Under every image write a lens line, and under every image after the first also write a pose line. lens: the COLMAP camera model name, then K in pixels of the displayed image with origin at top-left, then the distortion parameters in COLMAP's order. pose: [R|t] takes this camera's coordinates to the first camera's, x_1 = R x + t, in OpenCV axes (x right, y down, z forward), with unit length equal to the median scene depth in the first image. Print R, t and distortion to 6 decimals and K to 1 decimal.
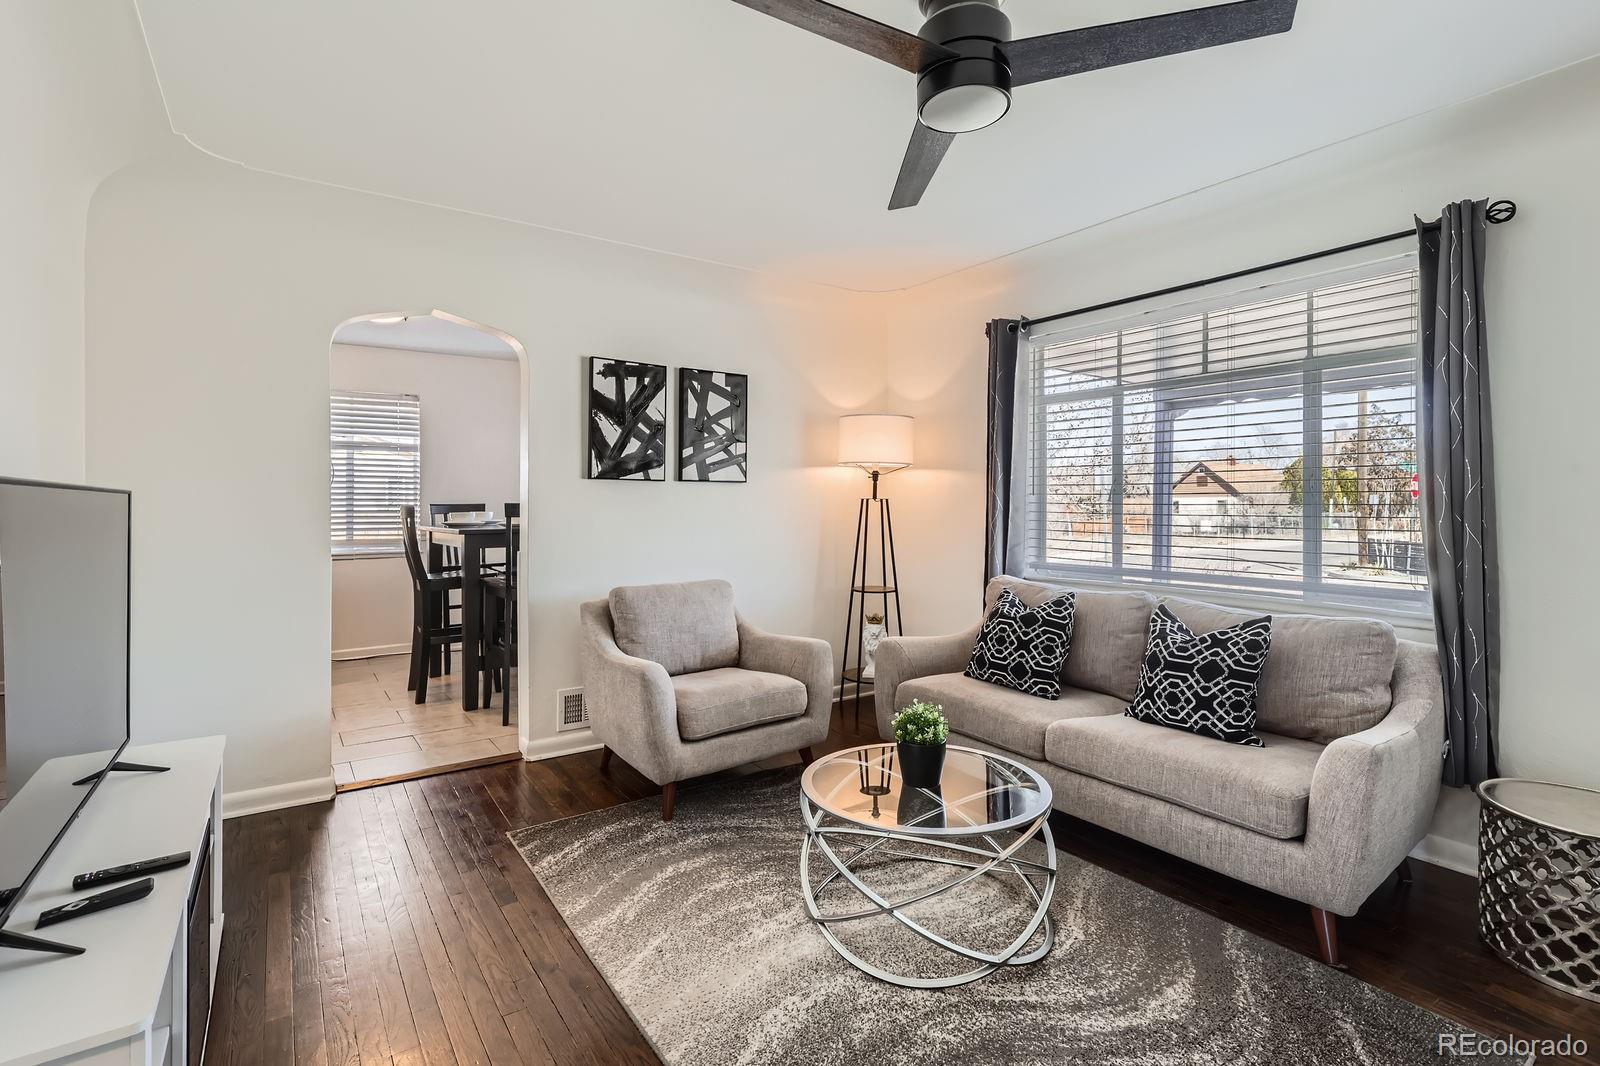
lens RADIAL K [[739.1, 0, 811.6], [0, 739.1, 518.9], [0, 0, 1]] dist [0.007904, -0.001660]
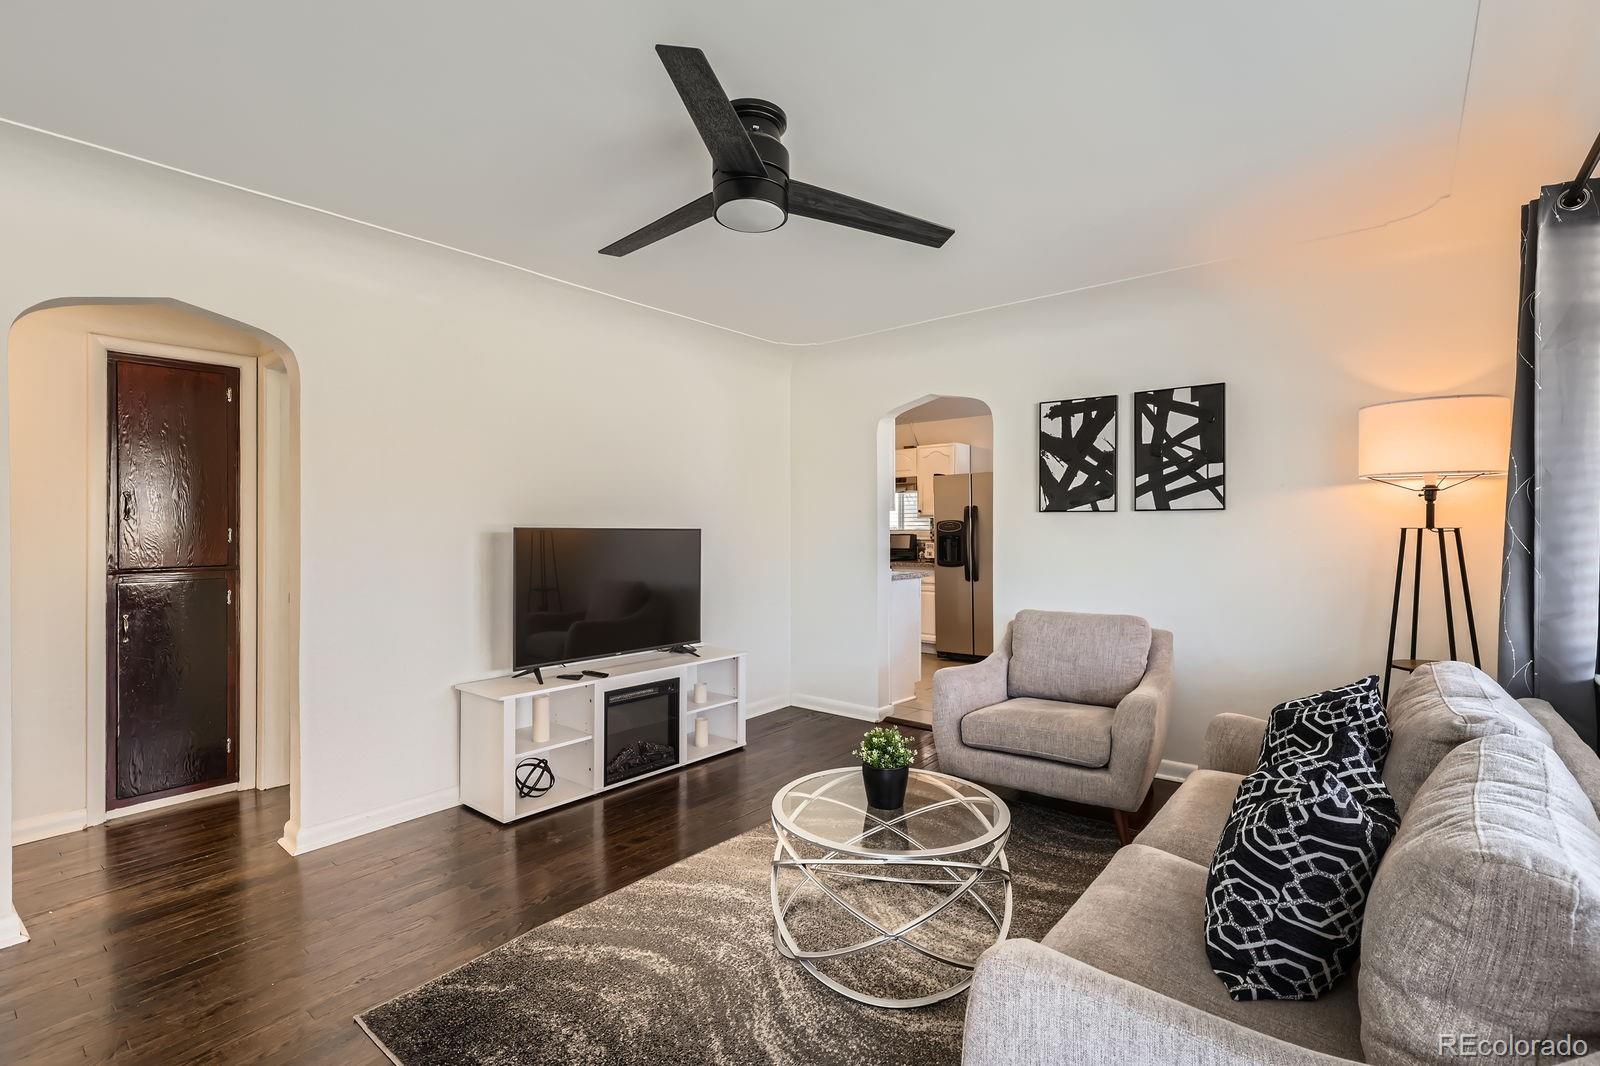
lens RADIAL K [[739.1, 0, 822.4], [0, 739.1, 534.2], [0, 0, 1]] dist [0.007904, -0.001660]
pose [[0.297080, -0.000804, -0.954852, 0.642738], [-0.024292, 0.999670, -0.008400, -0.003571], [0.954544, 0.025691, 0.296962, 0.346005]]
